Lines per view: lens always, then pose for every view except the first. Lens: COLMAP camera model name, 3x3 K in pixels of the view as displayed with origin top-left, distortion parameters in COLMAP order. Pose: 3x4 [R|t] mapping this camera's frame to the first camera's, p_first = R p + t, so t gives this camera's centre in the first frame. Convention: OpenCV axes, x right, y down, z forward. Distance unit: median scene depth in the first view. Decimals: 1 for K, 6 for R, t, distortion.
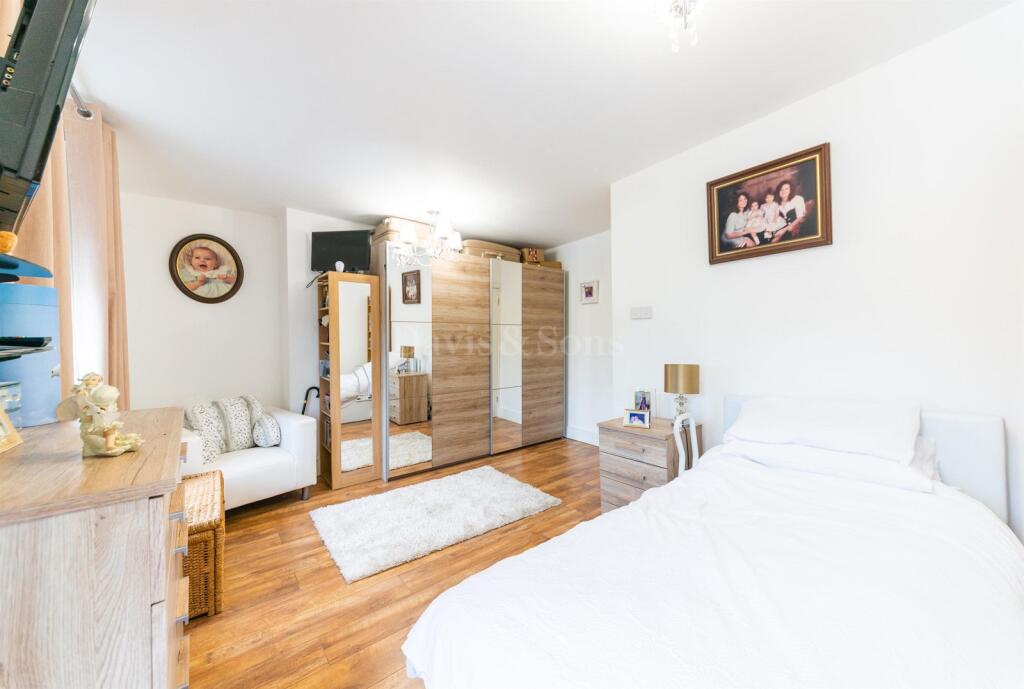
lens RADIAL K [[363.1, 0, 512.0], [0, 363.1, 344.5], [0, 0, 1]] dist [-0.000317, -0.000029]
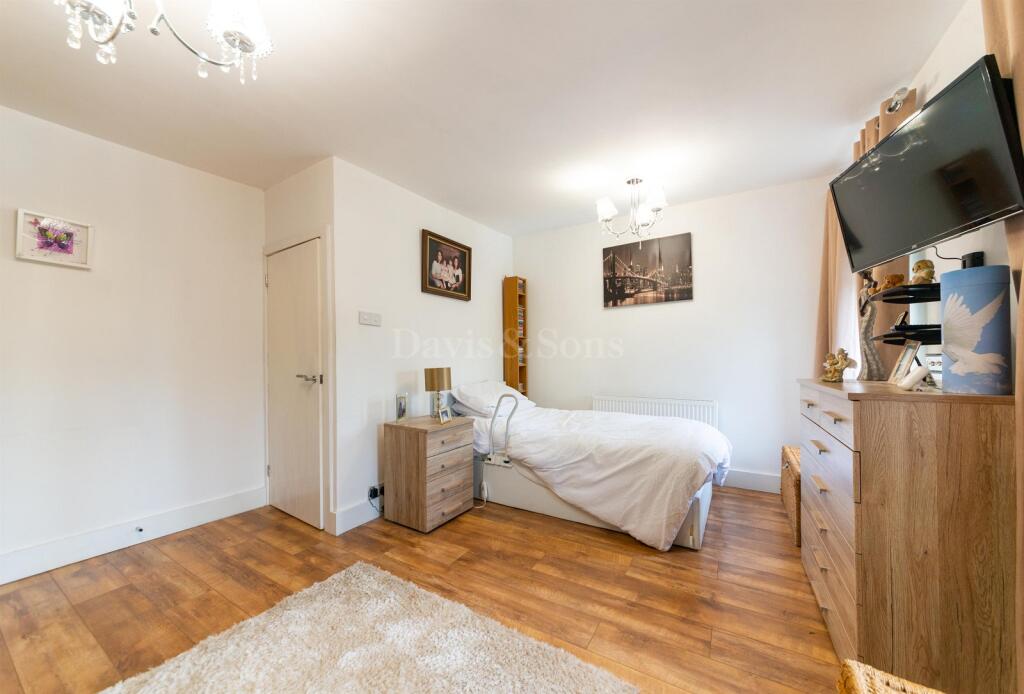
lens RADIAL K [[377.9, 0, 513.7], [0, 377.9, 356.7], [0, 0, 1]] dist [0.000658, 0.000010]
pose [[-0.332501, 0.028426, 0.942675, -0.936148], [0.016264, 0.999570, -0.024405, 0.056097], [-0.942963, 0.007217, -0.332820, 1.294258]]
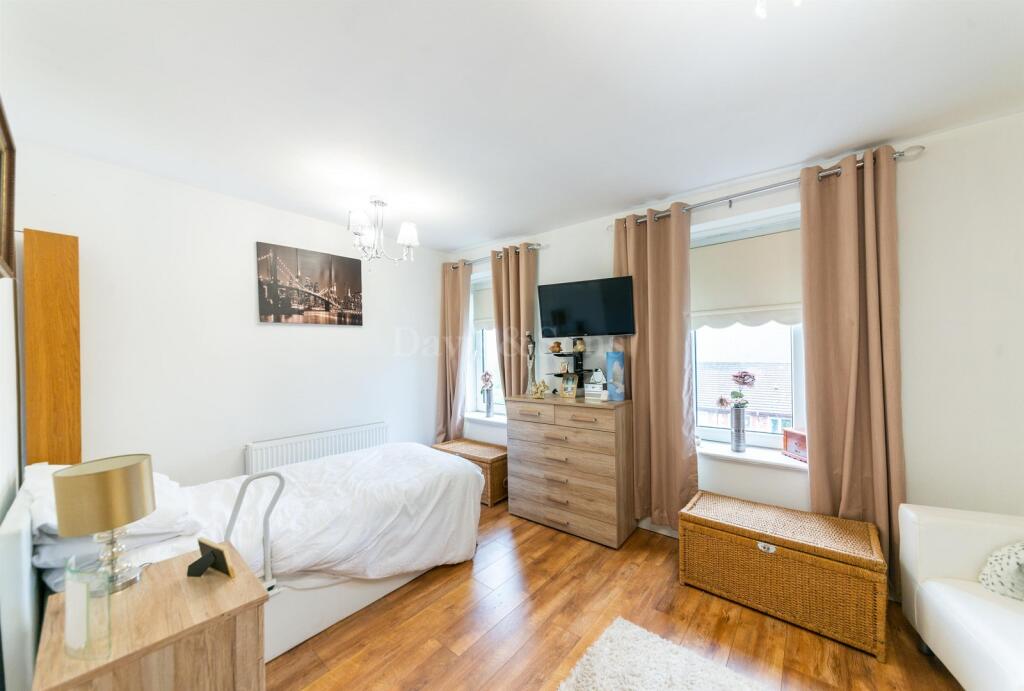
lens RADIAL K [[376.6, 0, 512.0], [0, 376.6, 345.5], [0, 0, 1]] dist [-0.000531, -0.000077]
pose [[-0.978792, 0.027959, -0.202941, 0.027506], [0.030492, 0.999491, -0.009362, -0.094803], [0.202576, -0.015352, -0.979146, 1.781580]]
